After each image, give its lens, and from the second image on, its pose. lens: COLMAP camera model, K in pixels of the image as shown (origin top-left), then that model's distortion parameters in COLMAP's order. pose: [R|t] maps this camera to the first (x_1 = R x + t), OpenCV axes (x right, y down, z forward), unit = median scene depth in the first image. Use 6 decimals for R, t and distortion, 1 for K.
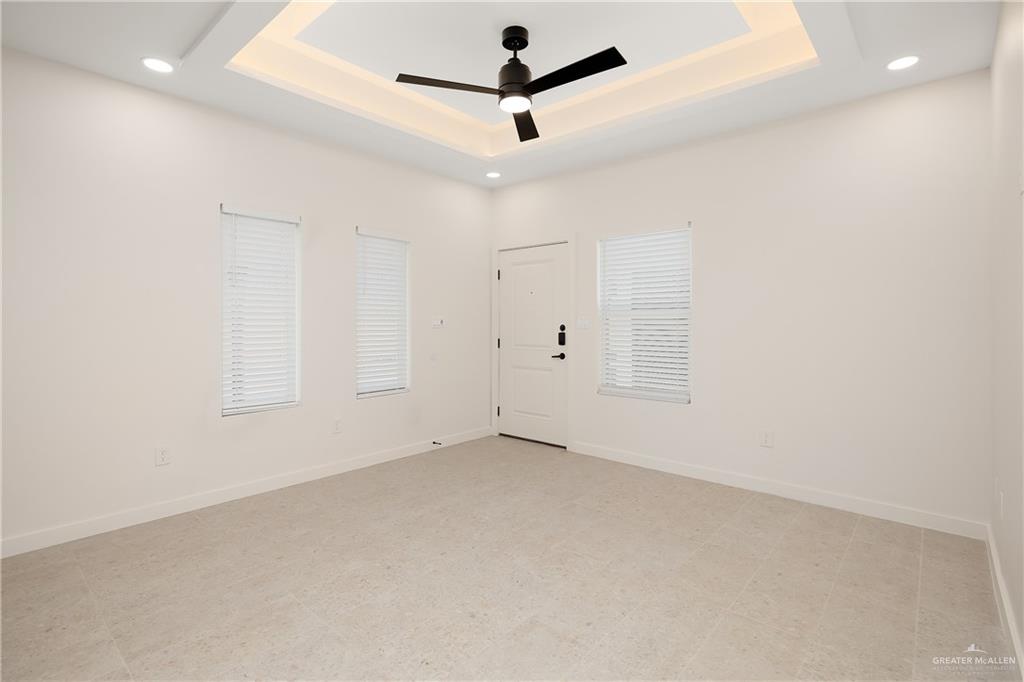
lens RADIAL K [[471.7, 0, 513.5], [0, 471.7, 323.8], [0, 0, 1]] dist [-0.002750, 0.000057]
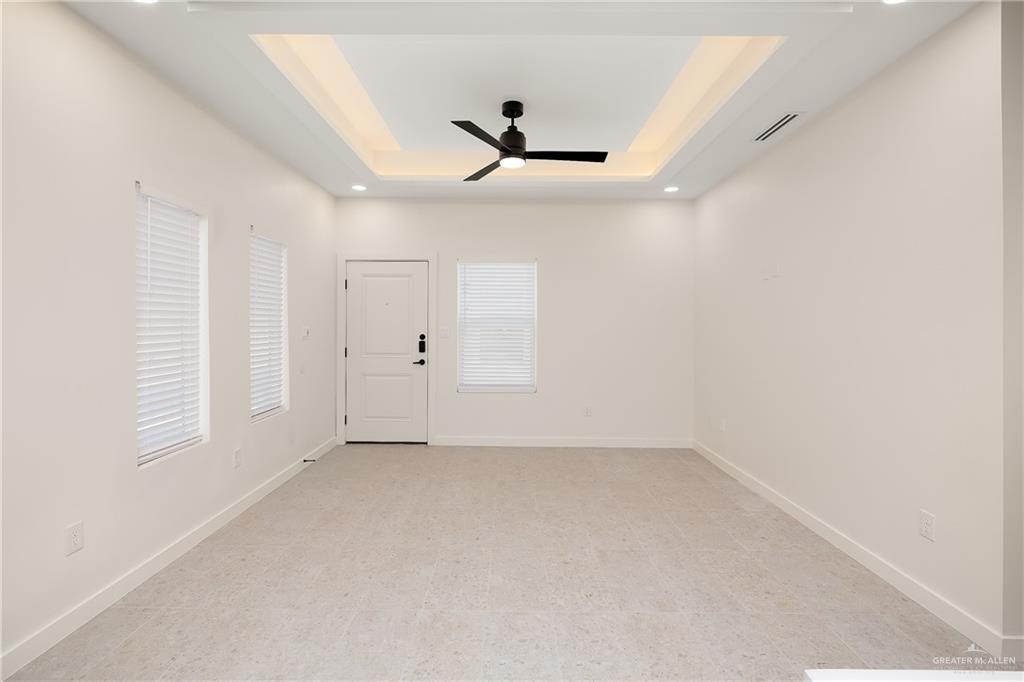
lens RADIAL K [[438.8, 0, 511.8], [0, 438.8, 325.0], [0, 0, 1]] dist [-0.002357, -0.000032]
pose [[0.769914, 0.000750, 0.638147, -0.427529], [-0.000419, 1.000000, -0.000670, -0.020616], [-0.638147, 0.000248, 0.769914, 0.063847]]
